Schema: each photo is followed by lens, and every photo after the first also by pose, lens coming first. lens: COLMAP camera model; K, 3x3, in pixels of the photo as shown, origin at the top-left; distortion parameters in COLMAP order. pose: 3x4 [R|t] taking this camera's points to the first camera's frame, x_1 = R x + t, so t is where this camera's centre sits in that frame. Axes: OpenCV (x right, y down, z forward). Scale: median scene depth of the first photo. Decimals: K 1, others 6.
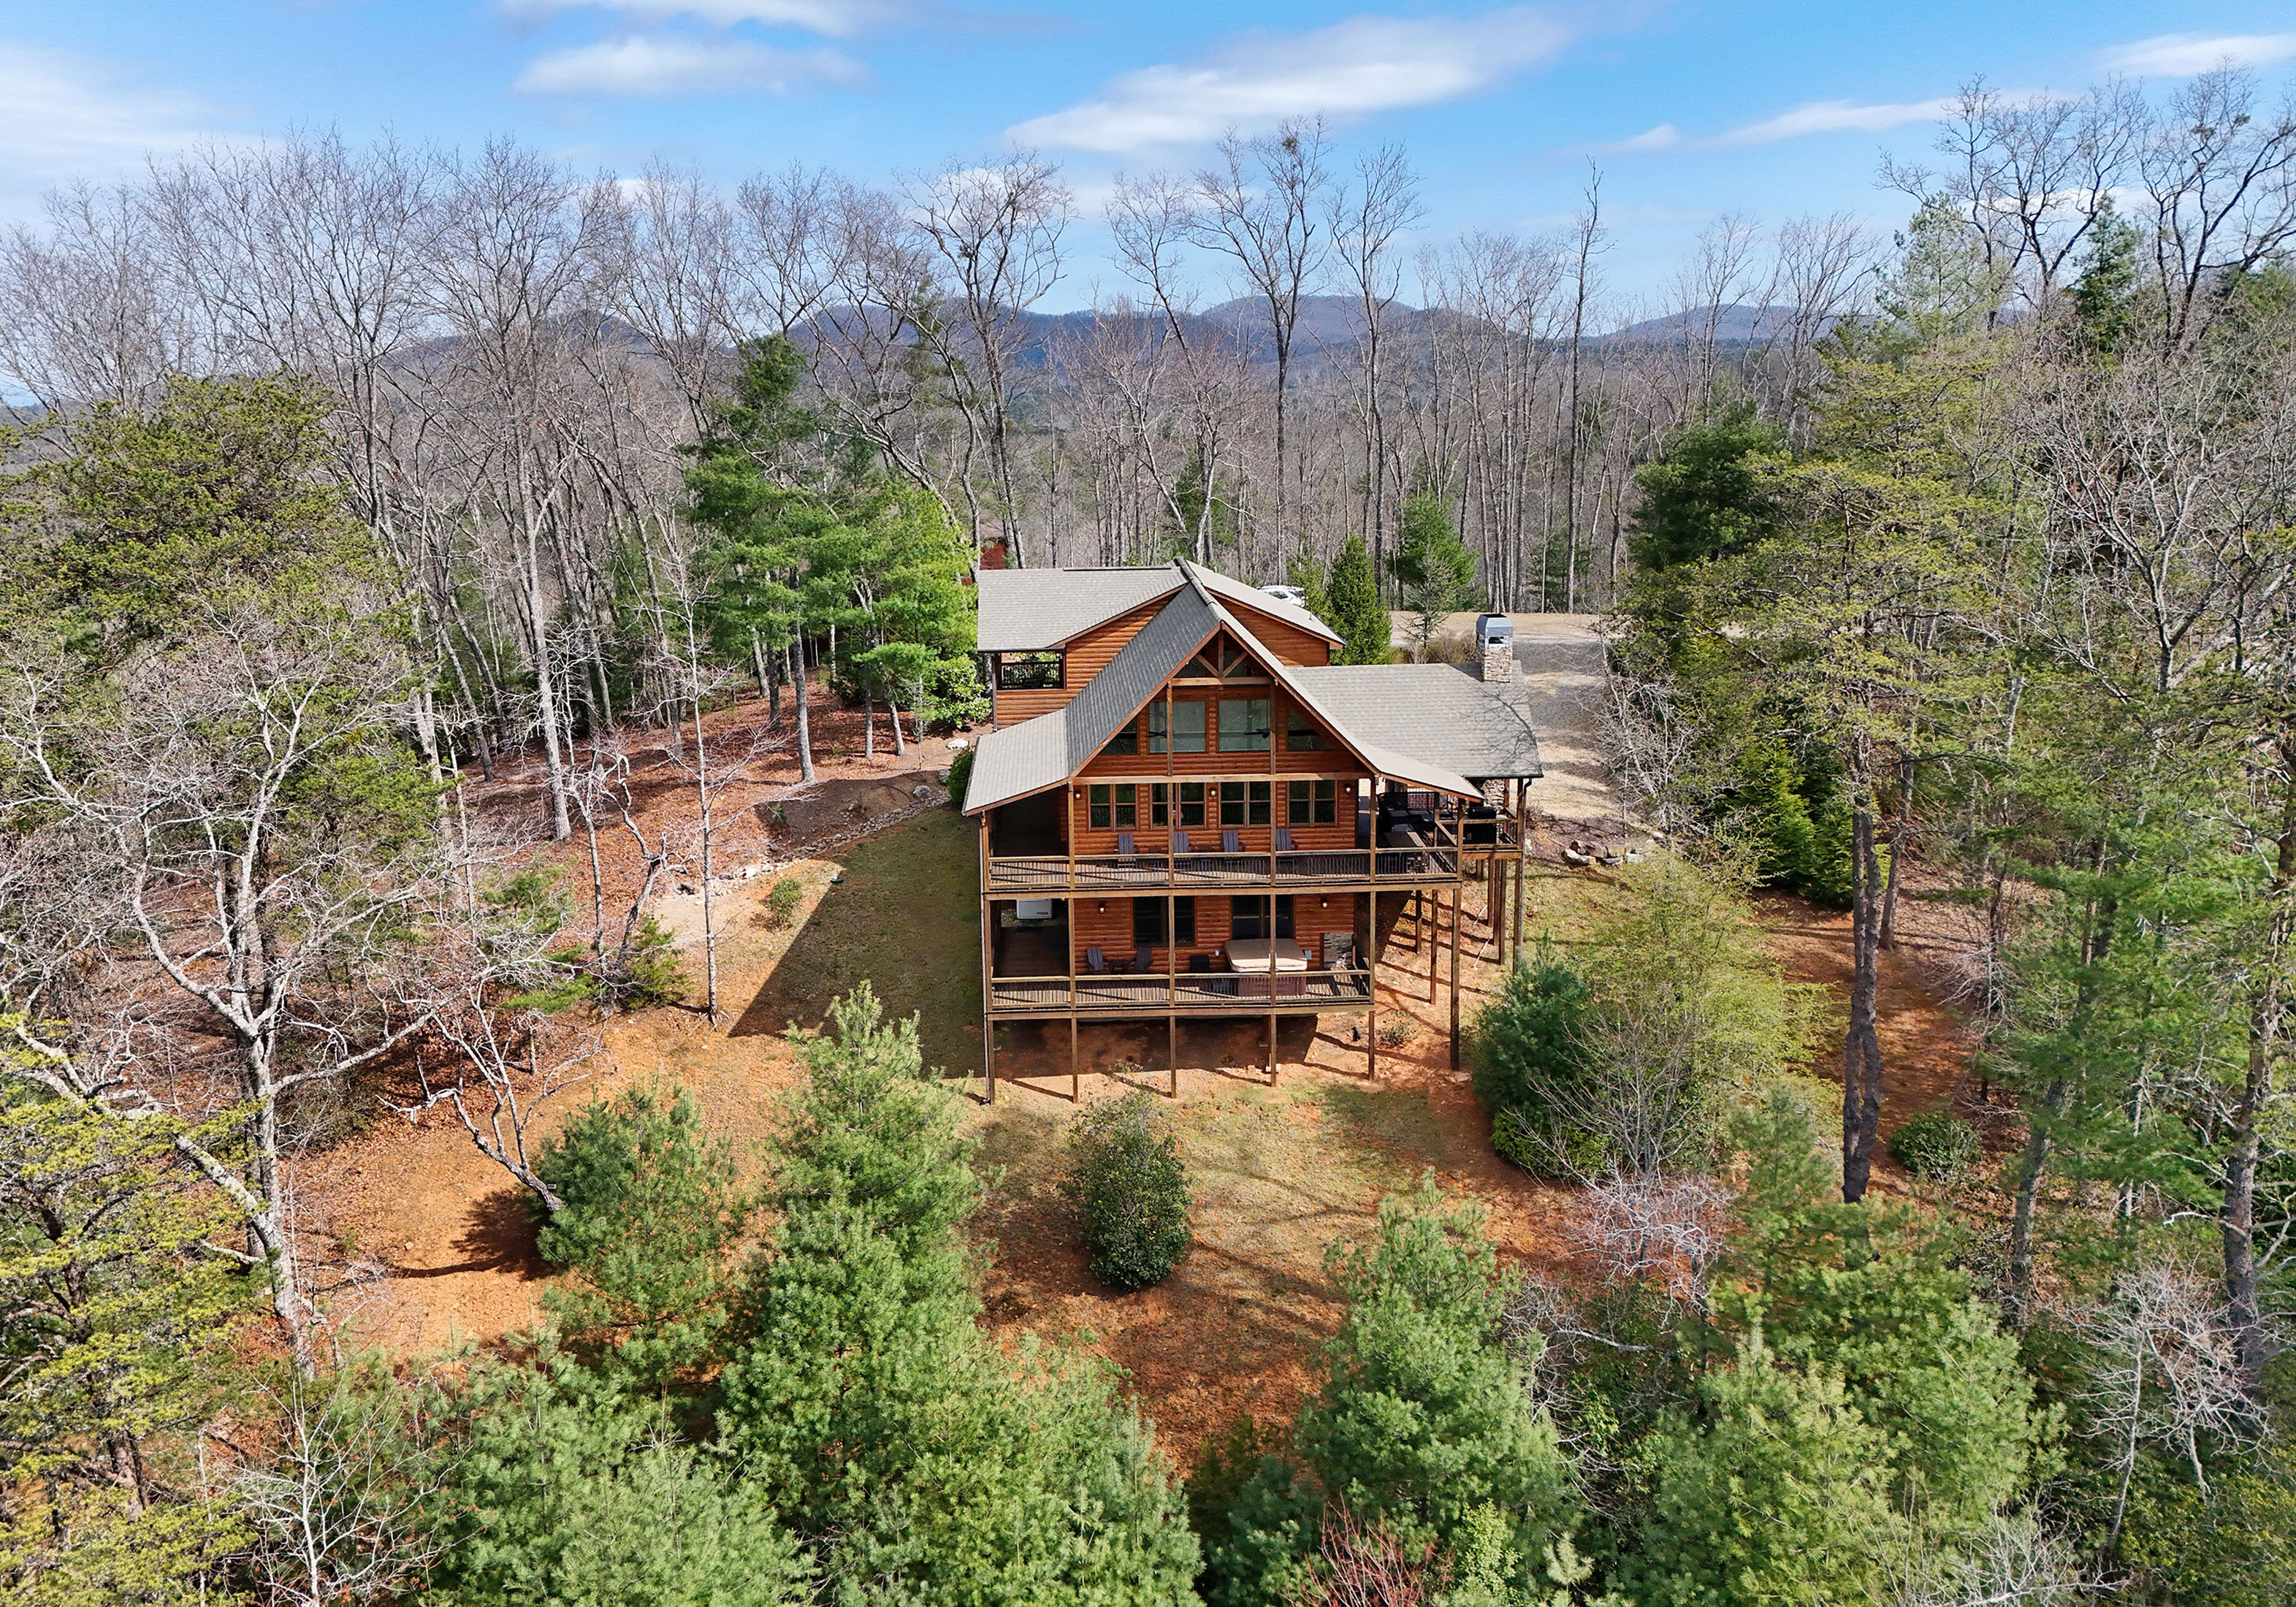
lens RADIAL K [[1689.8, 0, 1147.1], [0, 1689.8, 720.0], [0, 0, 1]] dist [0.109366, -0.000364]
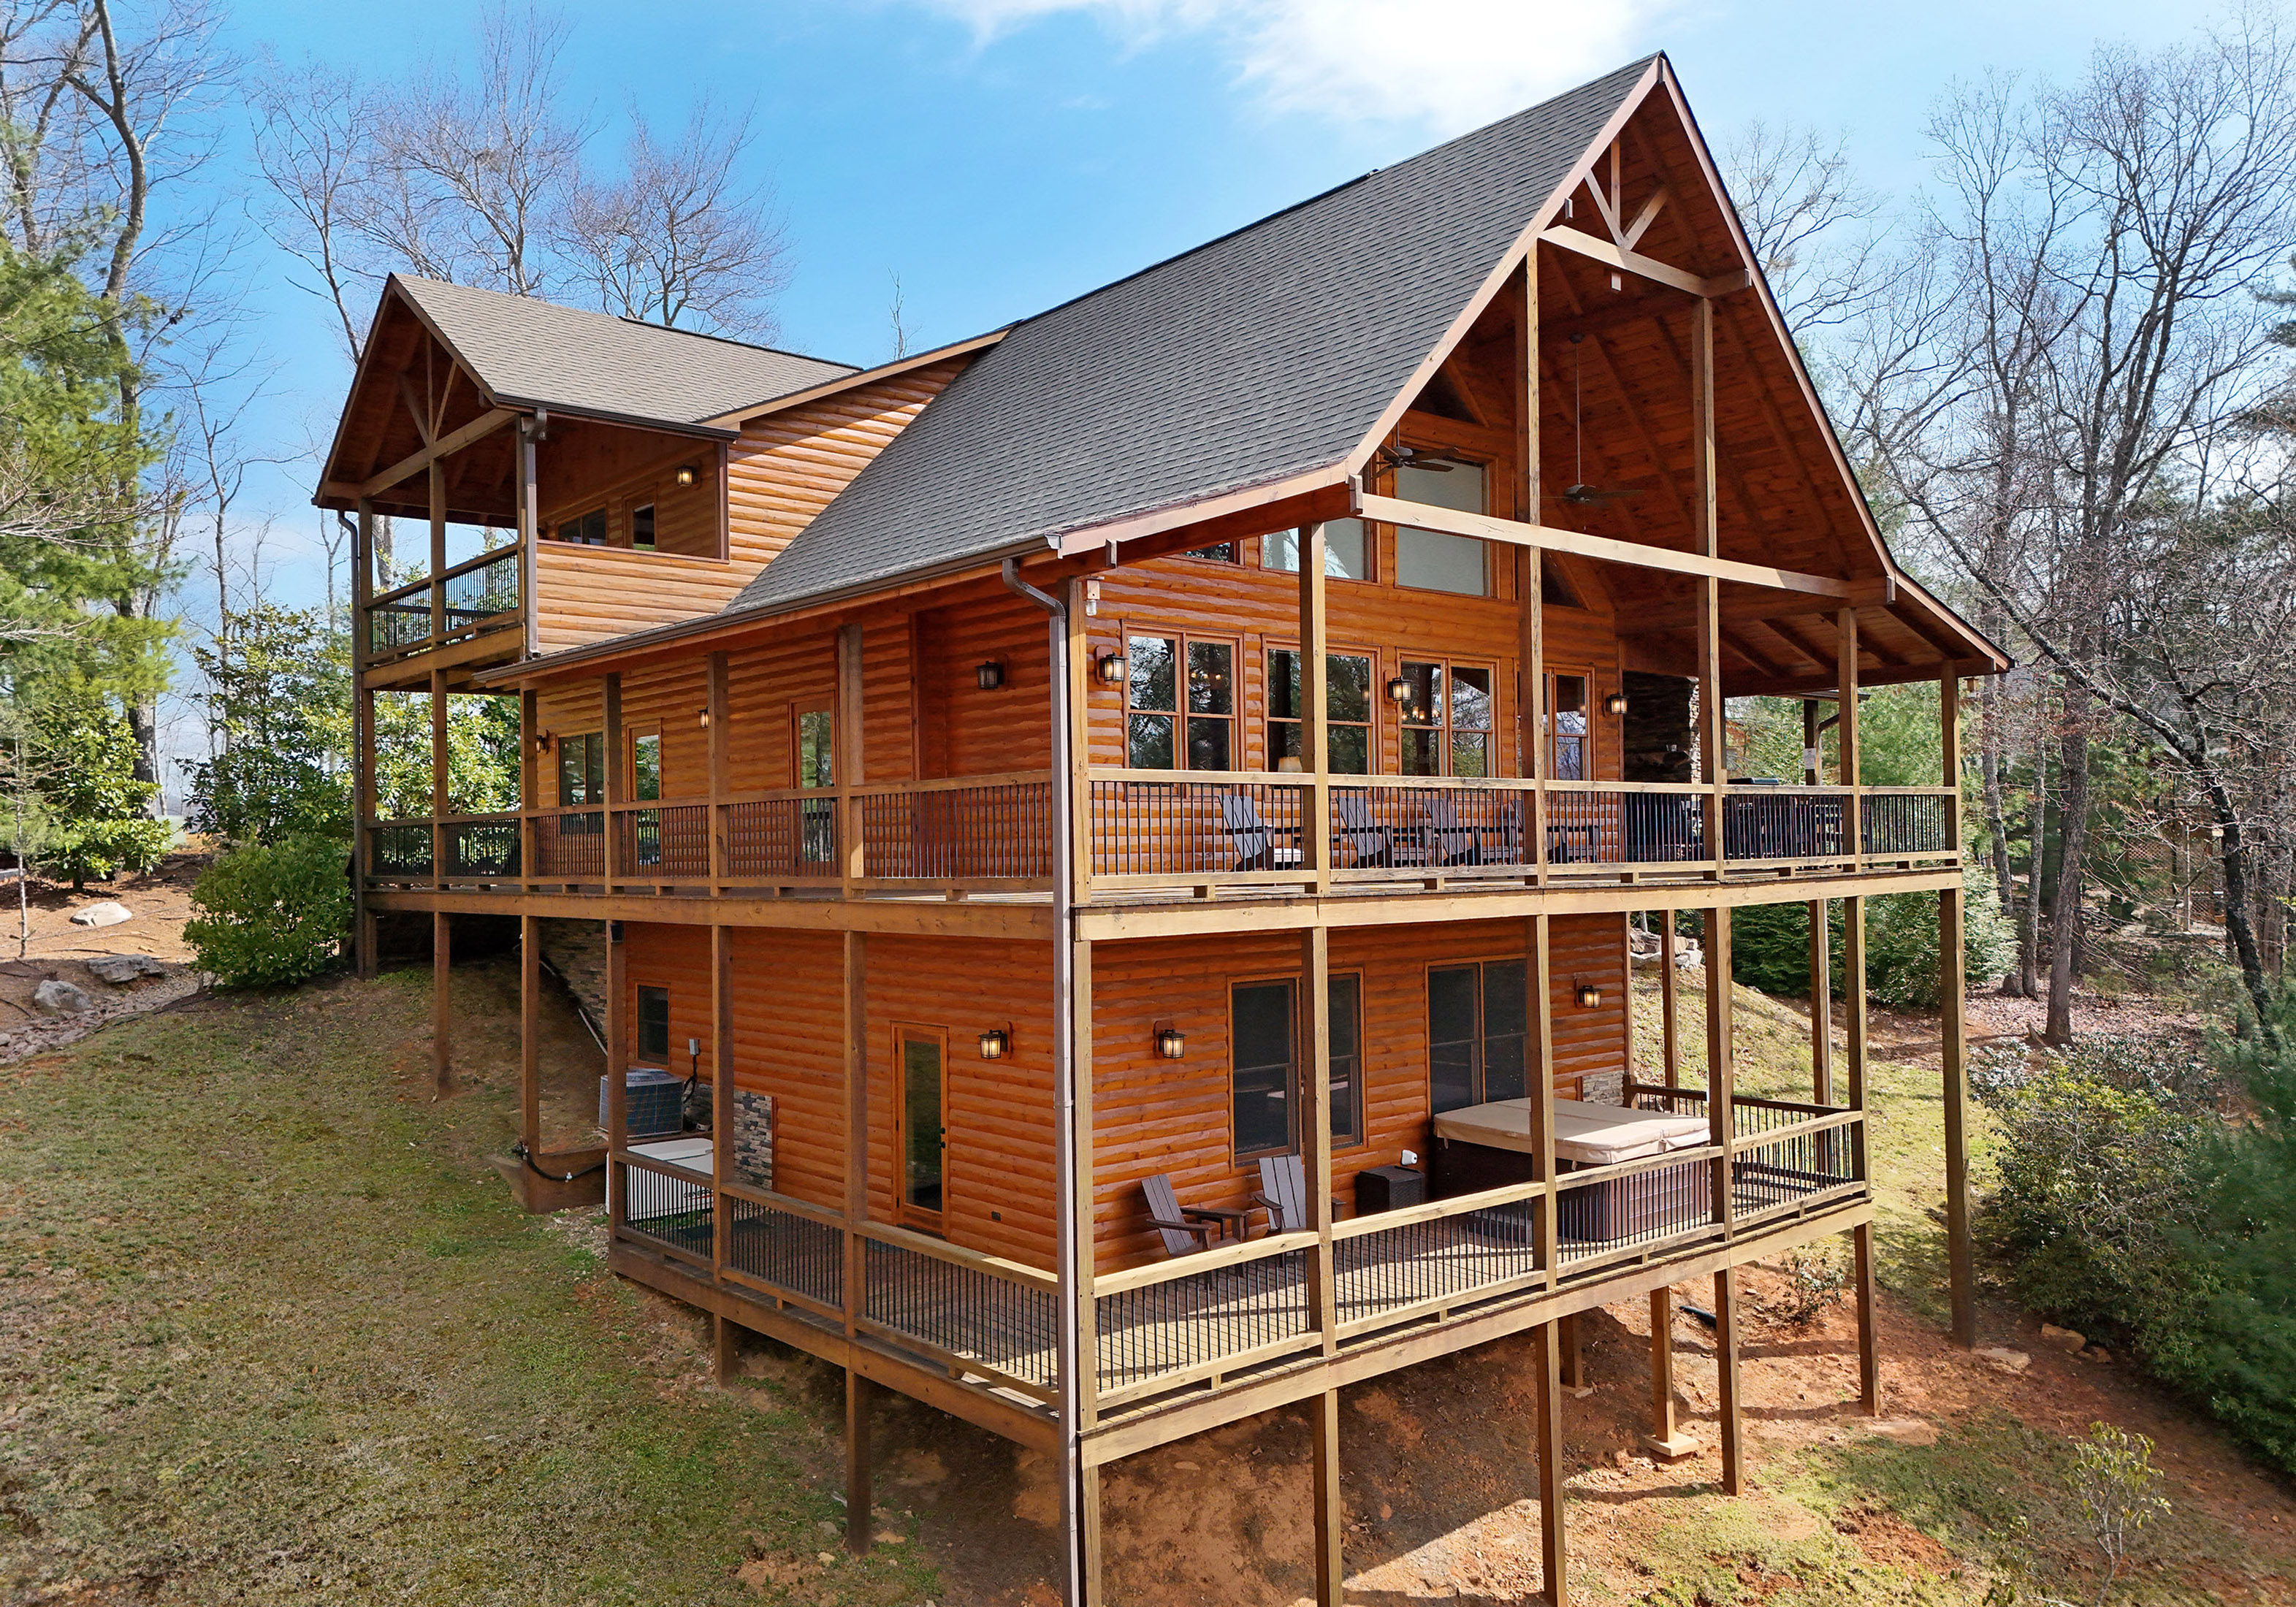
lens RADIAL K [[1667.9, 0, 1148.0], [0, 1667.9, 803.5], [0, 0, 1]] dist [0.071942, -0.000280]
pose [[0.781462, 0.017903, 0.623695, -0.229849], [0.126223, 0.974385, -0.186122, 0.128486], [-0.611052, 0.224172, 0.759186, 0.777991]]
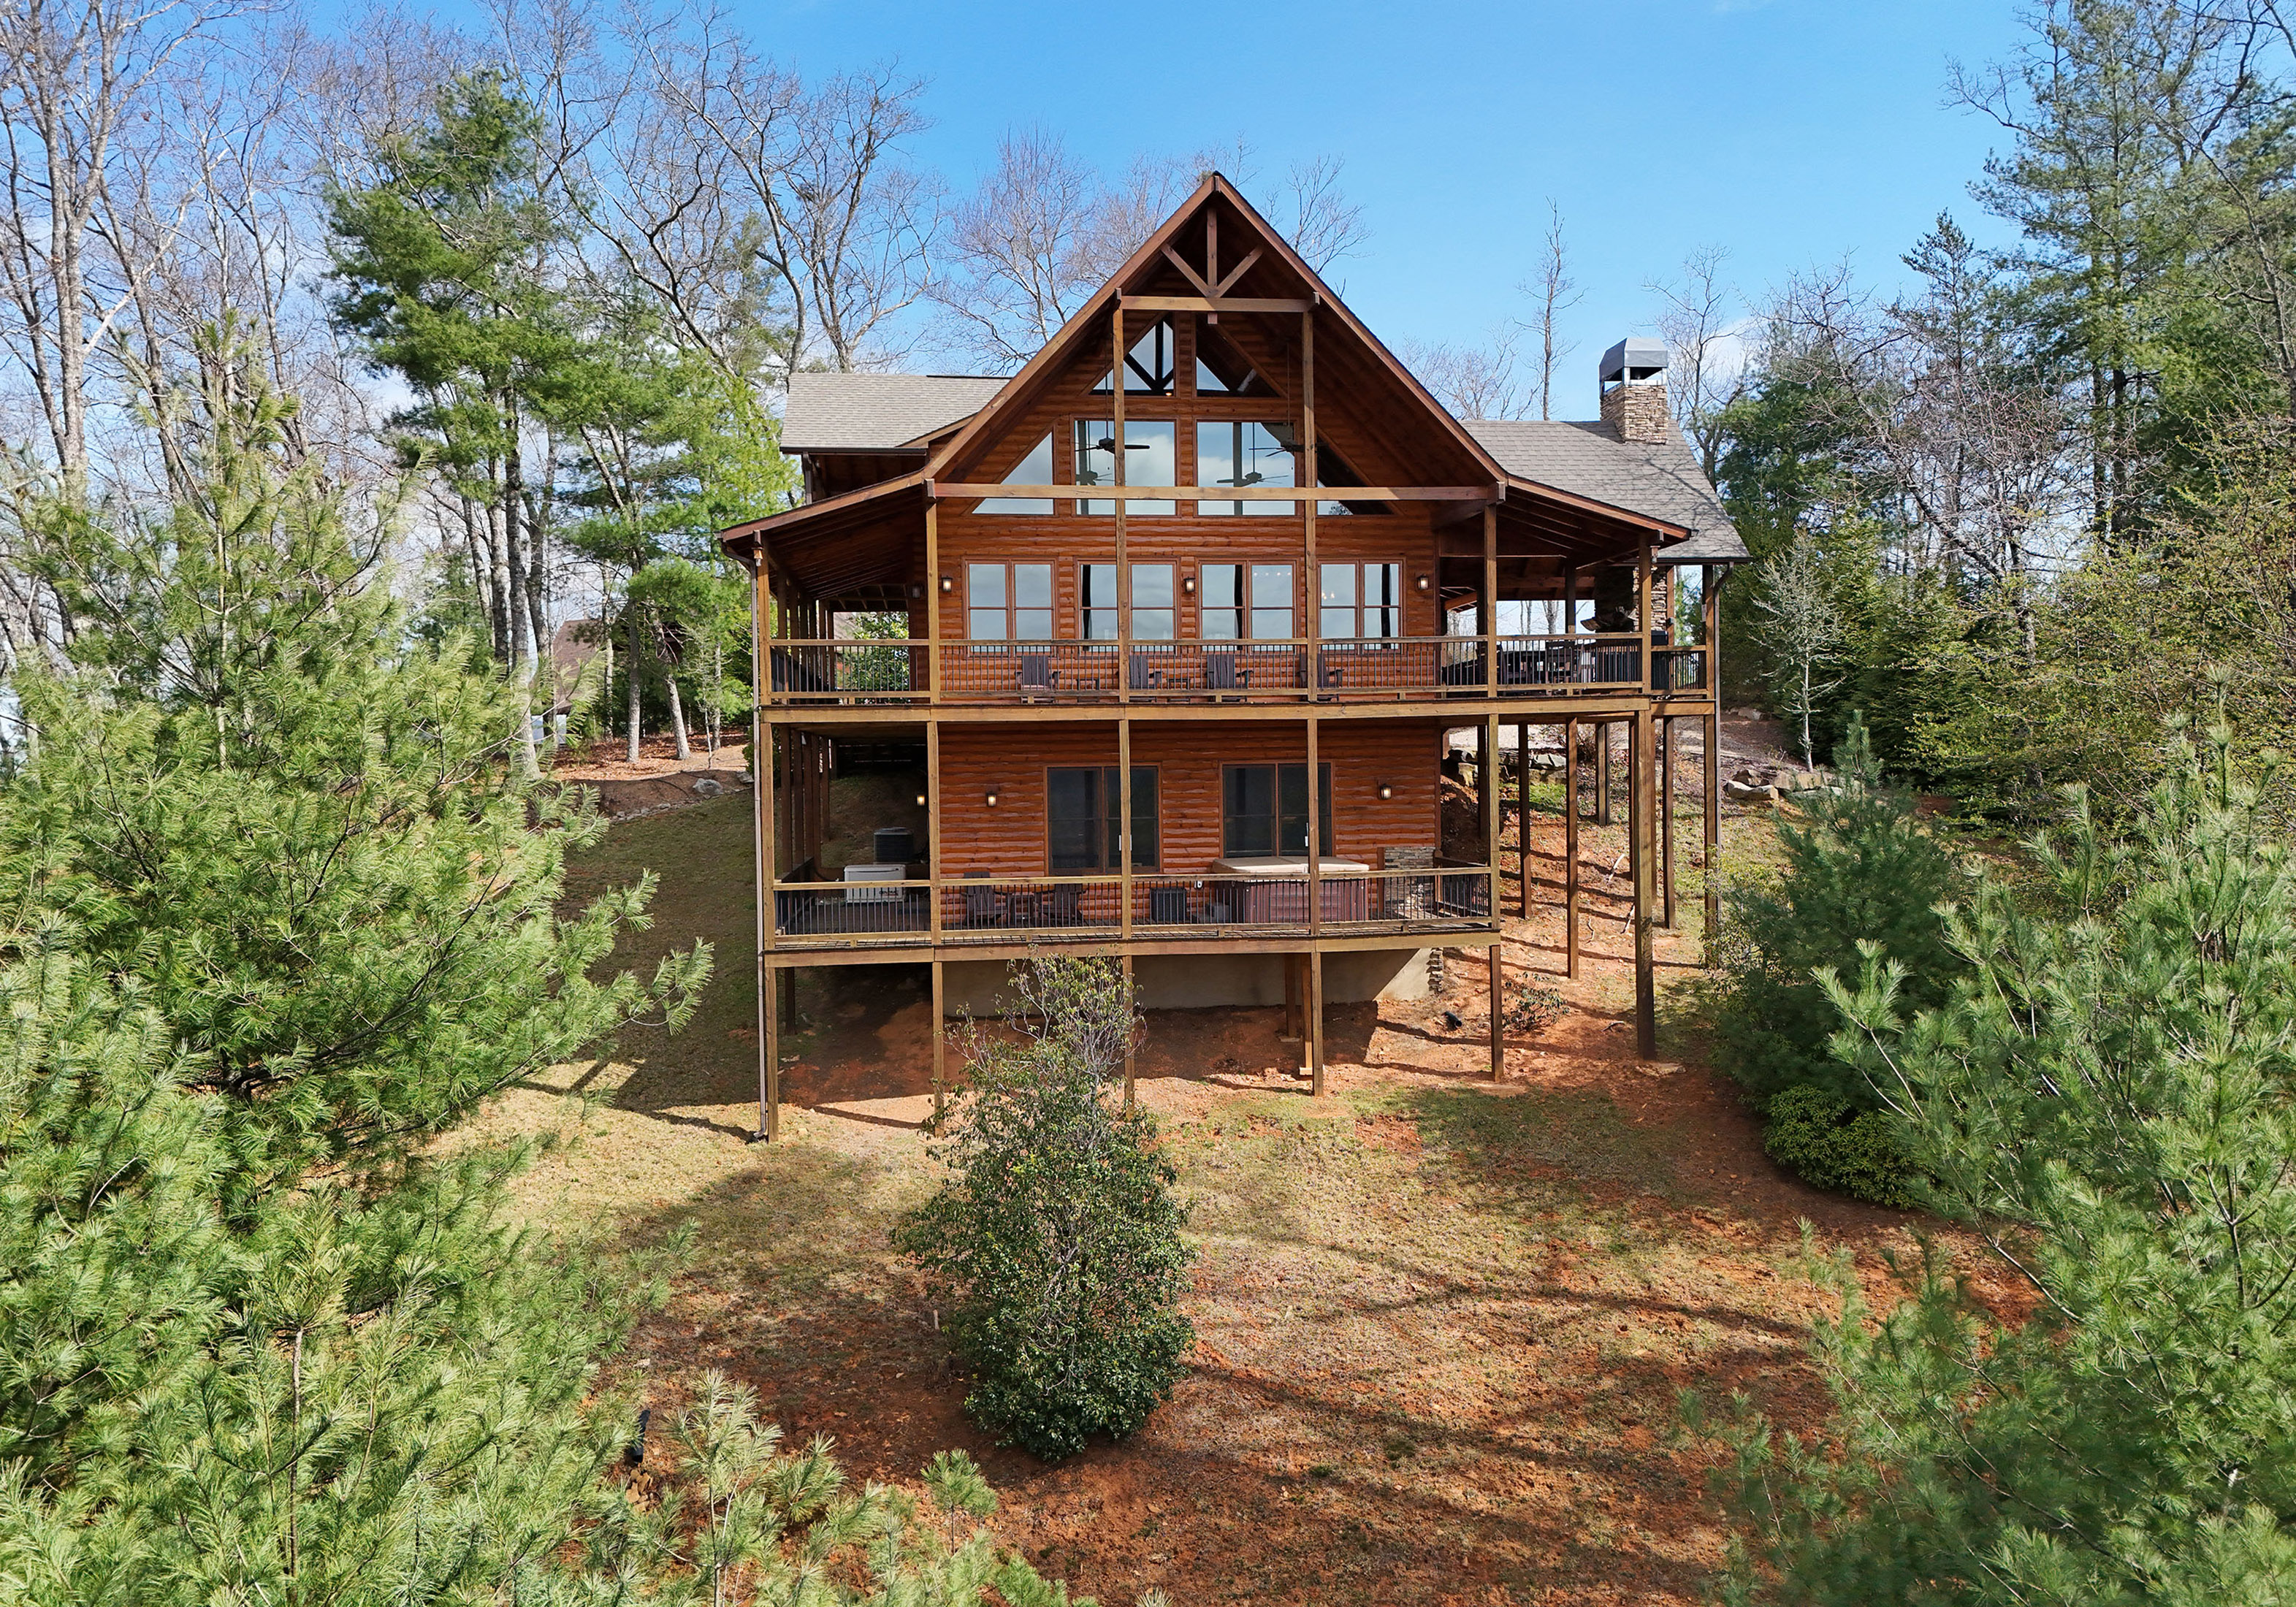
lens RADIAL K [[1637.9, 0, 1182.7], [0, 1637.9, 790.4], [0, 0, 1]] dist [0.071278, -0.001013]
pose [[0.995342, -0.003998, 0.096326, -0.016272], [0.020682, 0.984733, -0.172840, 0.208090], [-0.094164, 0.174027, 0.980228, 0.483861]]
